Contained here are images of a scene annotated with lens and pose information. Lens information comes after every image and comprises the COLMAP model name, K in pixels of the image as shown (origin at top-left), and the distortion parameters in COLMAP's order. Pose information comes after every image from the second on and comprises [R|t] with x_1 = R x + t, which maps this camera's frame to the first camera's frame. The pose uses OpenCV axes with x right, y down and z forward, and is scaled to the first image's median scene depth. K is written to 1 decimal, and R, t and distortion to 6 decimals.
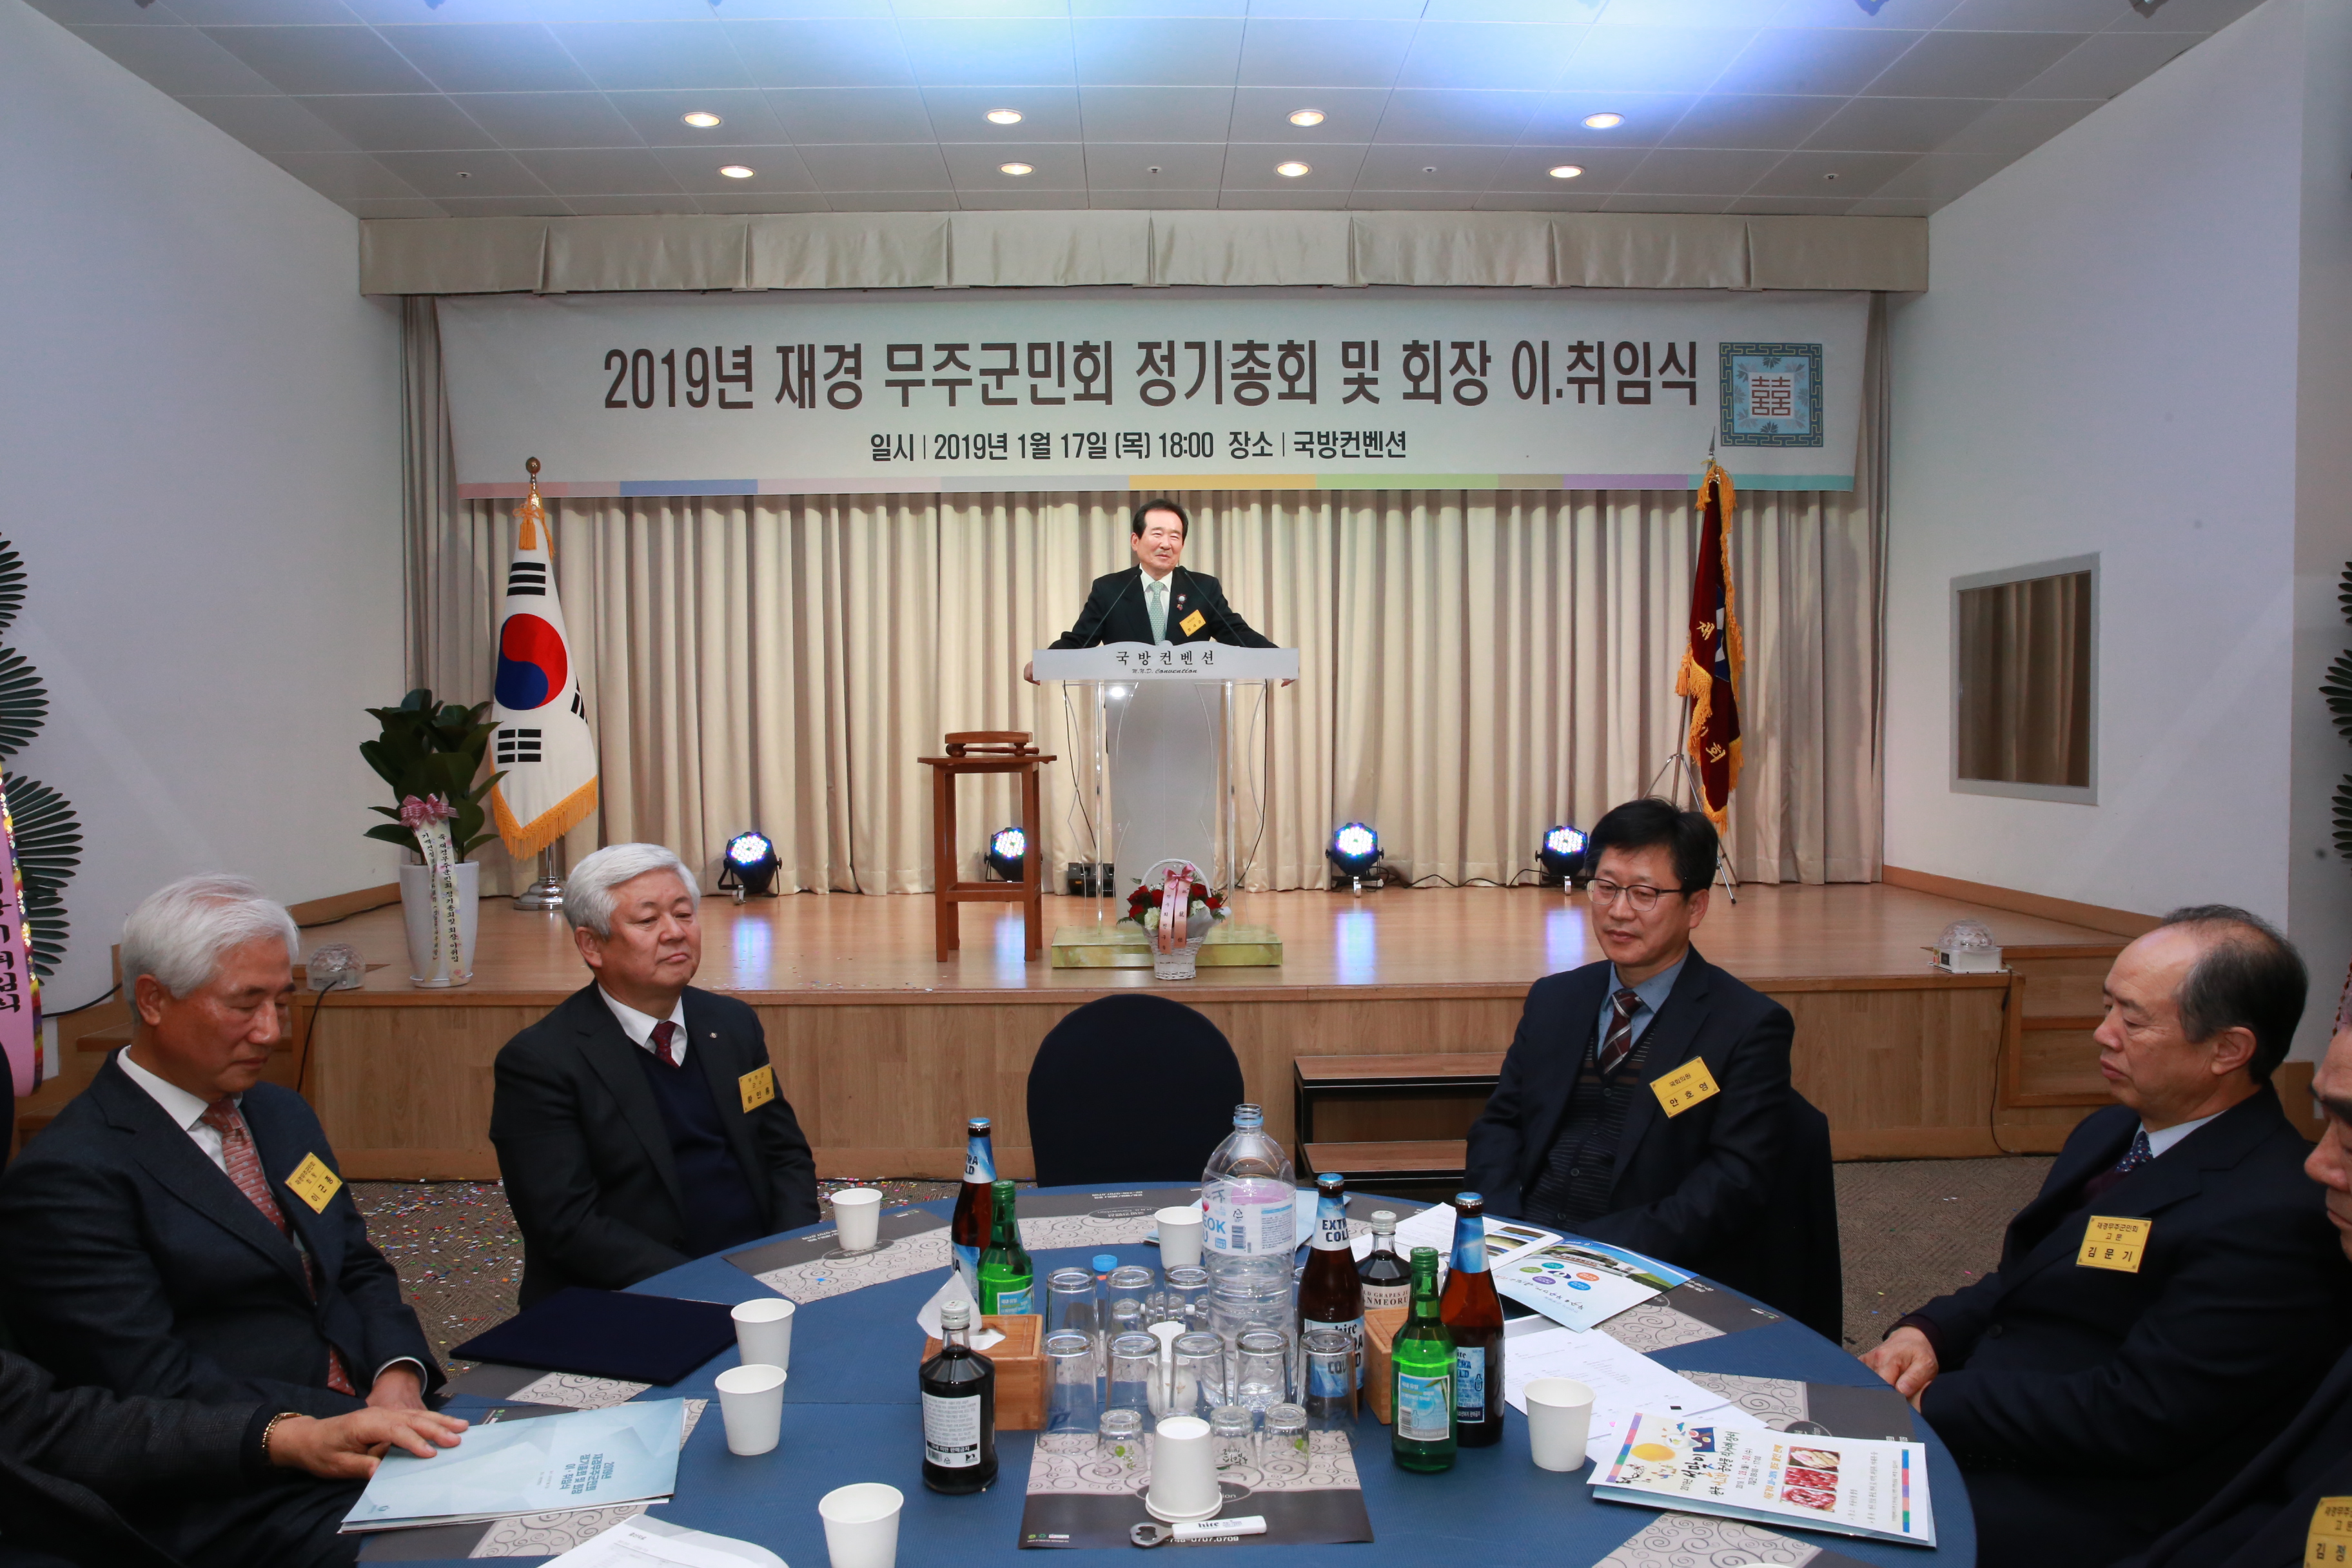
lens RADIAL K [[1607.5, 0, 1178.7], [0, 1607.5, 784.7], [0, 0, 1]] dist [-0.108876, 0.086213]
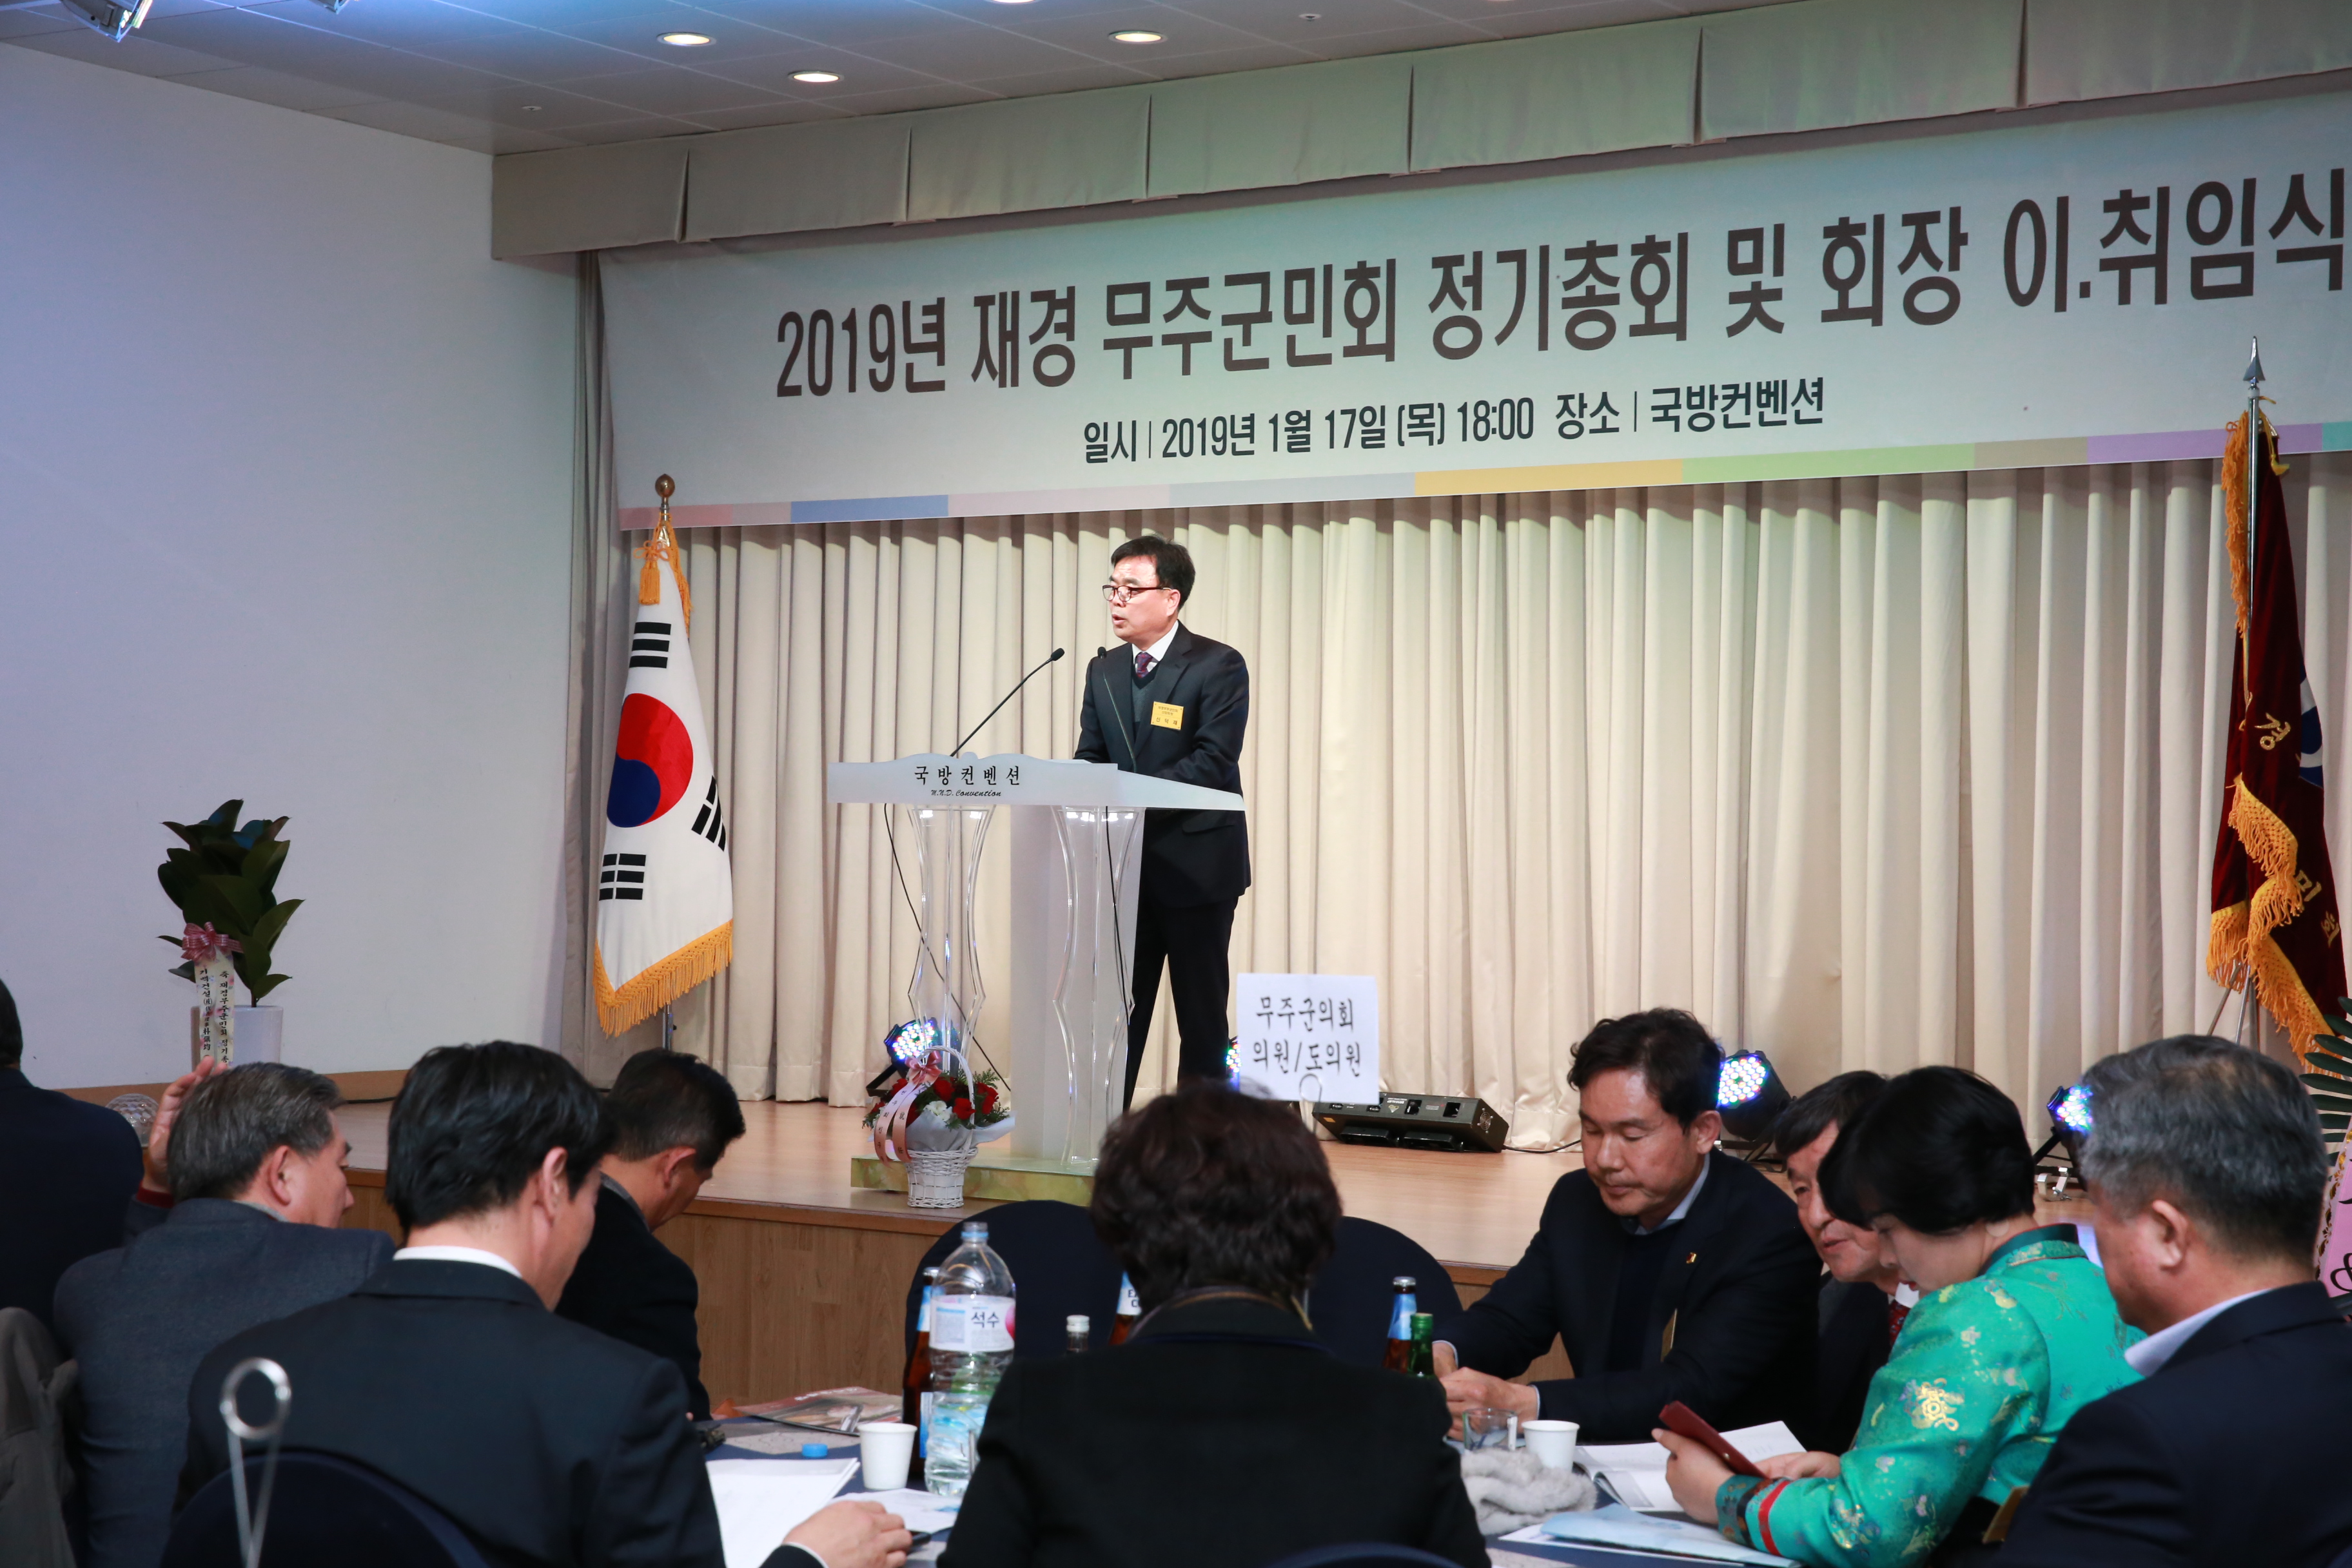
lens RADIAL K [[3787.8, 0, 1247.7], [0, 3787.8, 784.2], [0, 0, 1]] dist [0.149375, 0.188727]
pose [[0.816770, 0.012828, -0.576820, 0.773990], [-0.047010, 0.997908, -0.044373, -0.003055], [0.575045, 0.063359, 0.815665, -0.238928]]
